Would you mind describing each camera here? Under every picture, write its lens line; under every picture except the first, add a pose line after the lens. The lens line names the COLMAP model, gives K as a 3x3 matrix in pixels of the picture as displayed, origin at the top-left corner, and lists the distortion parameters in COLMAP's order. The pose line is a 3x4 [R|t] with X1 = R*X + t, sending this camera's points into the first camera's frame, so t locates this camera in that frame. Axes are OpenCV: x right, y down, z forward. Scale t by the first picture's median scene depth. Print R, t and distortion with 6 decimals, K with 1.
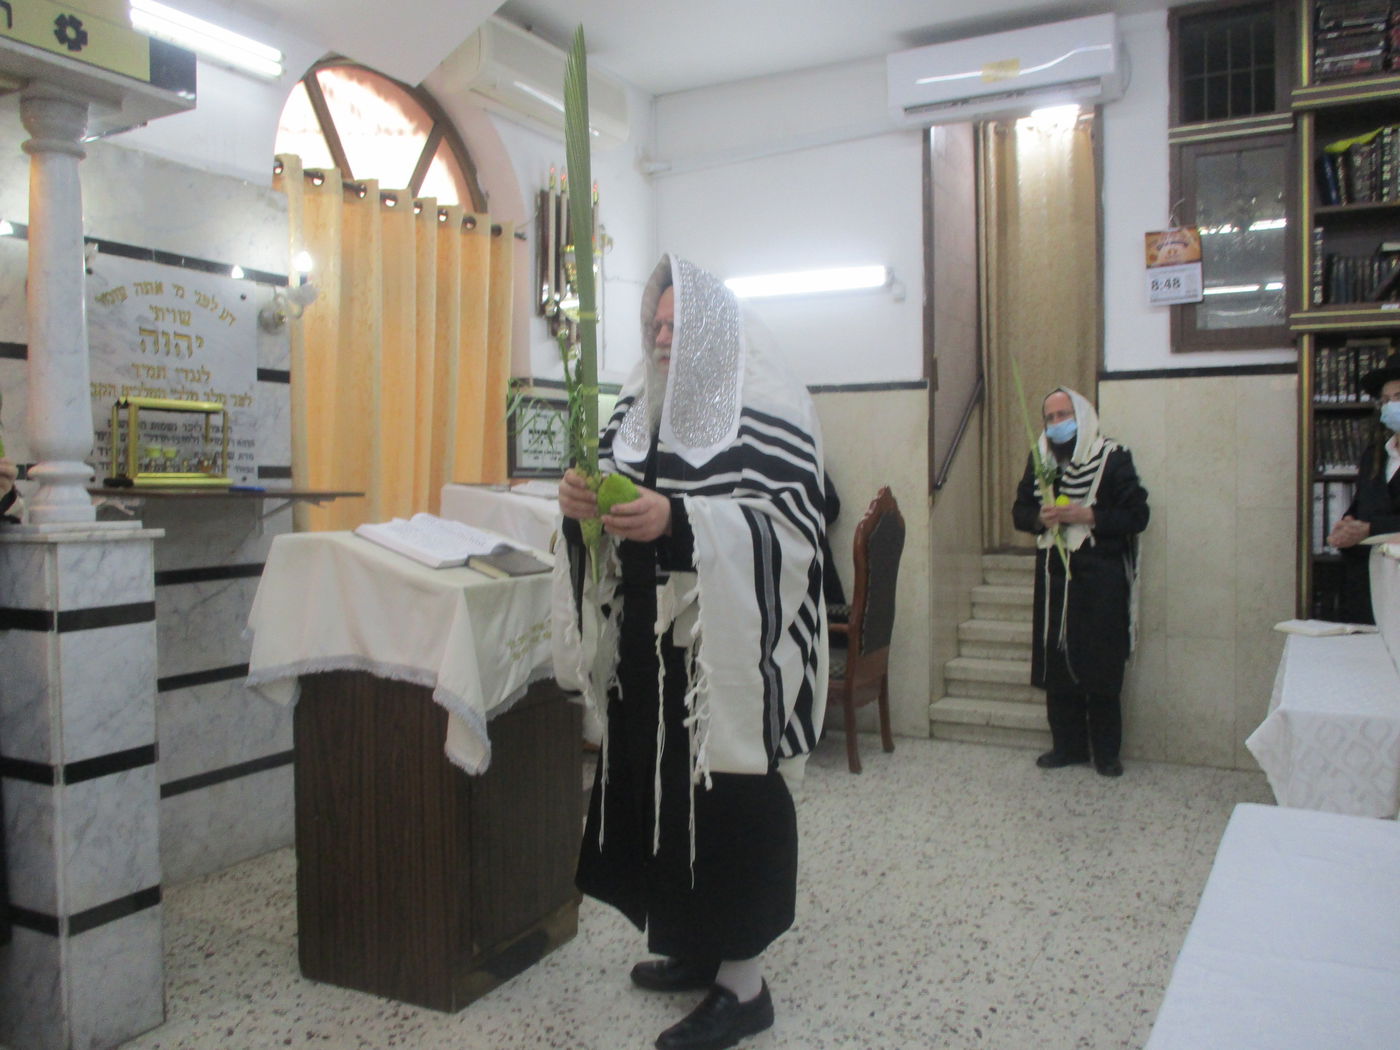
lens RADIAL K [[1171.5, 0, 700.0], [0, 1171.5, 503.0], [0, 0, 1]] dist [-0.030449, 0.007200]
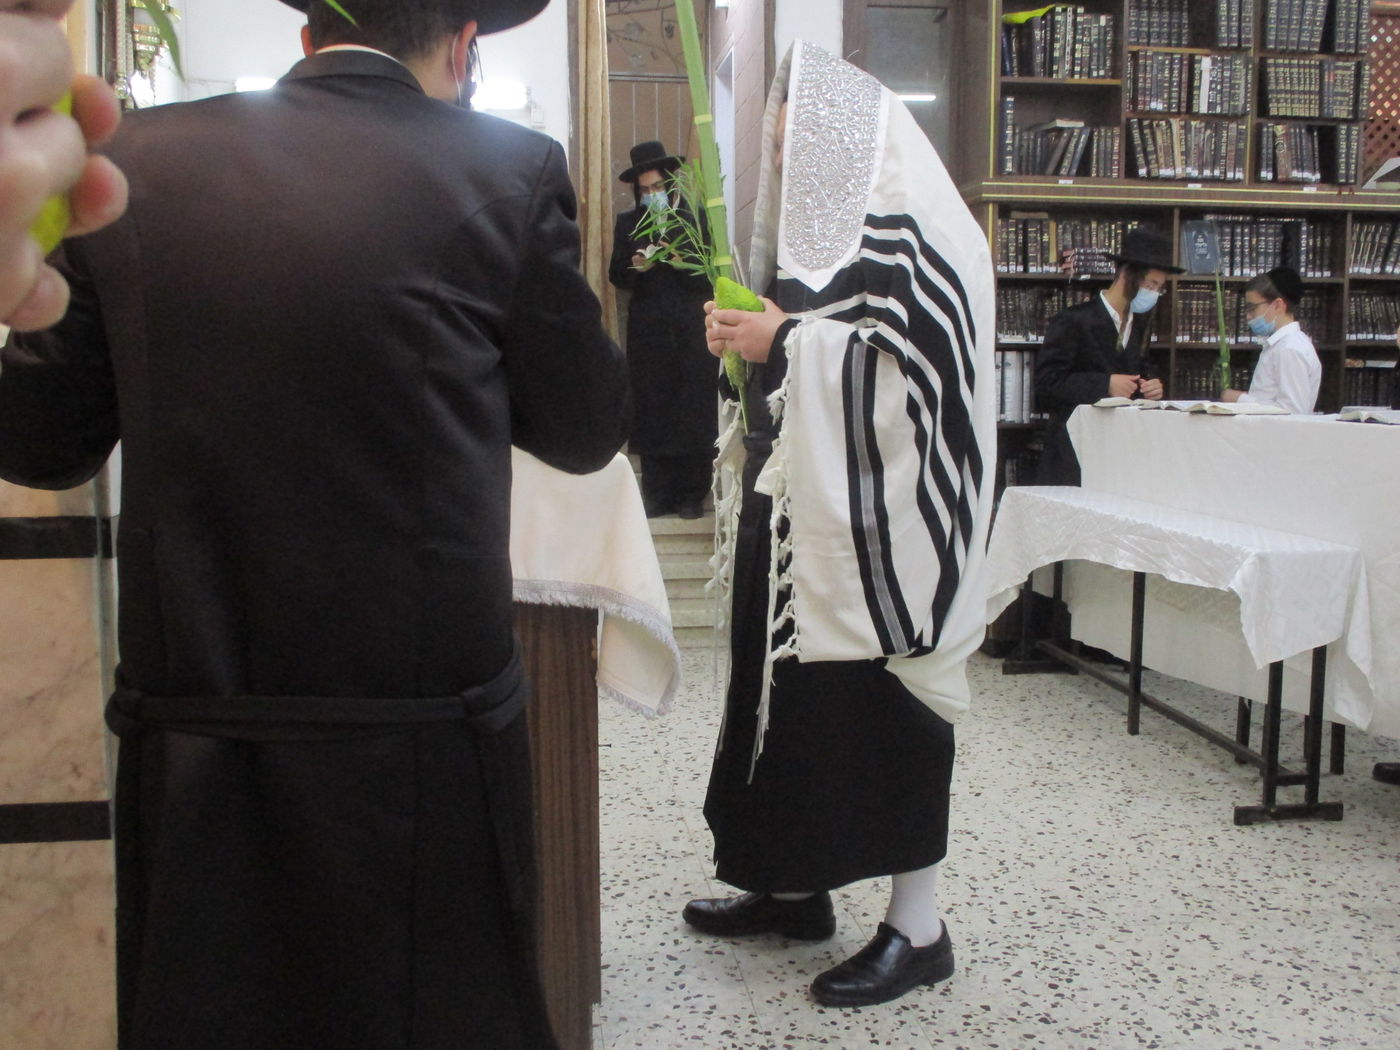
lens RADIAL K [[1363.4, 0, 687.7], [0, 1363.4, 495.2], [0, 0, 1]] dist [-0.033790, 0.000000]
pose [[0.815568, -0.050164, 0.576482, -0.468224], [0.010518, 0.997356, 0.071908, 0.023996], [-0.578565, -0.052583, 0.813939, 0.221310]]
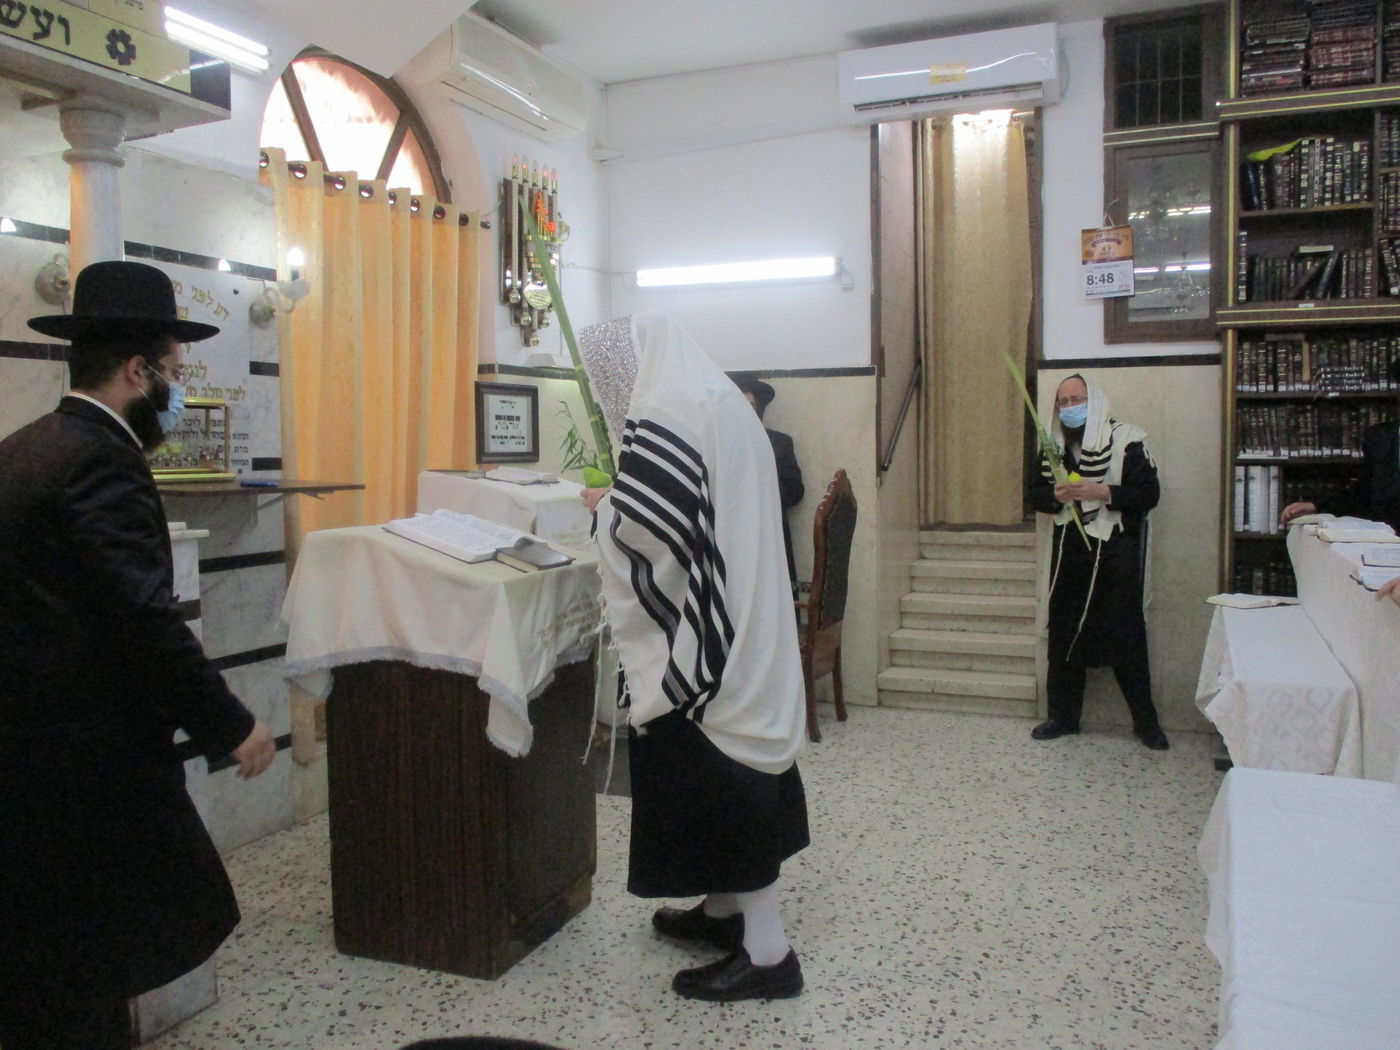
lens RADIAL K [[1171.5, 0, 699.4], [0, 1171.5, 504.0], [0, 0, 1]] dist [-0.030449, 0.007200]
pose [[0.995919, -0.008131, 0.089886, -0.086610], [0.005497, 0.999549, 0.029509, -0.020744], [-0.090086, -0.028894, 0.995515, -0.050208]]
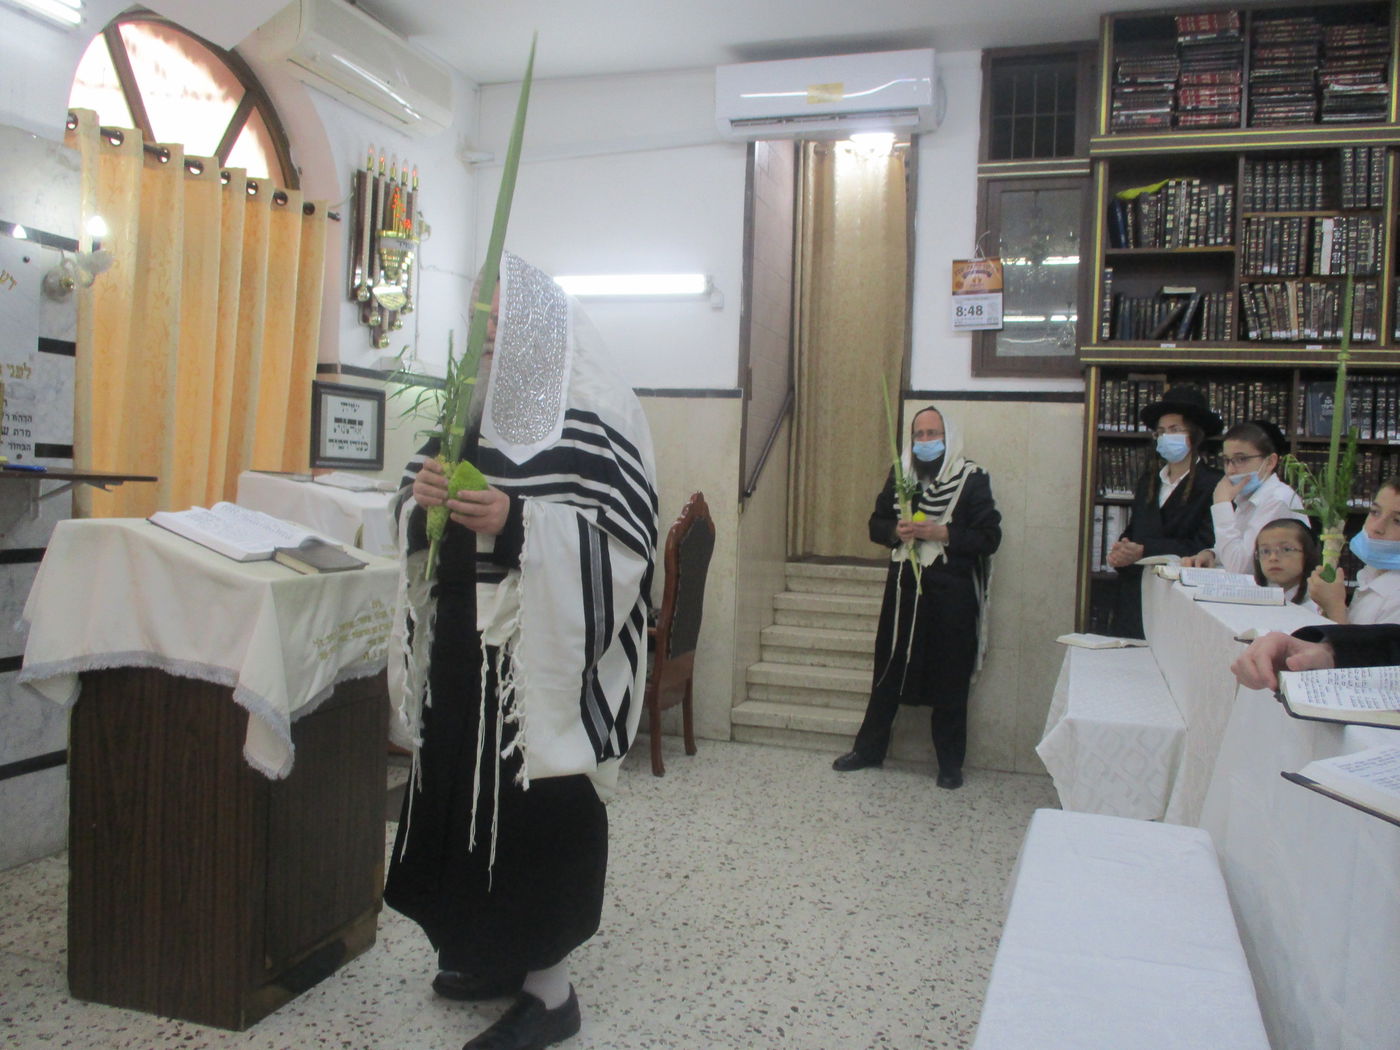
lens RADIAL K [[1171.5, 0, 703.4], [0, 1171.5, 503.2], [0, 0, 1]] dist [-0.030449, 0.007200]
pose [[0.984104, 0.038943, 0.173271, -0.016511], [-0.038909, 0.999236, -0.003593, -0.001734], [-0.173278, -0.003206, 0.984868, 0.003727]]
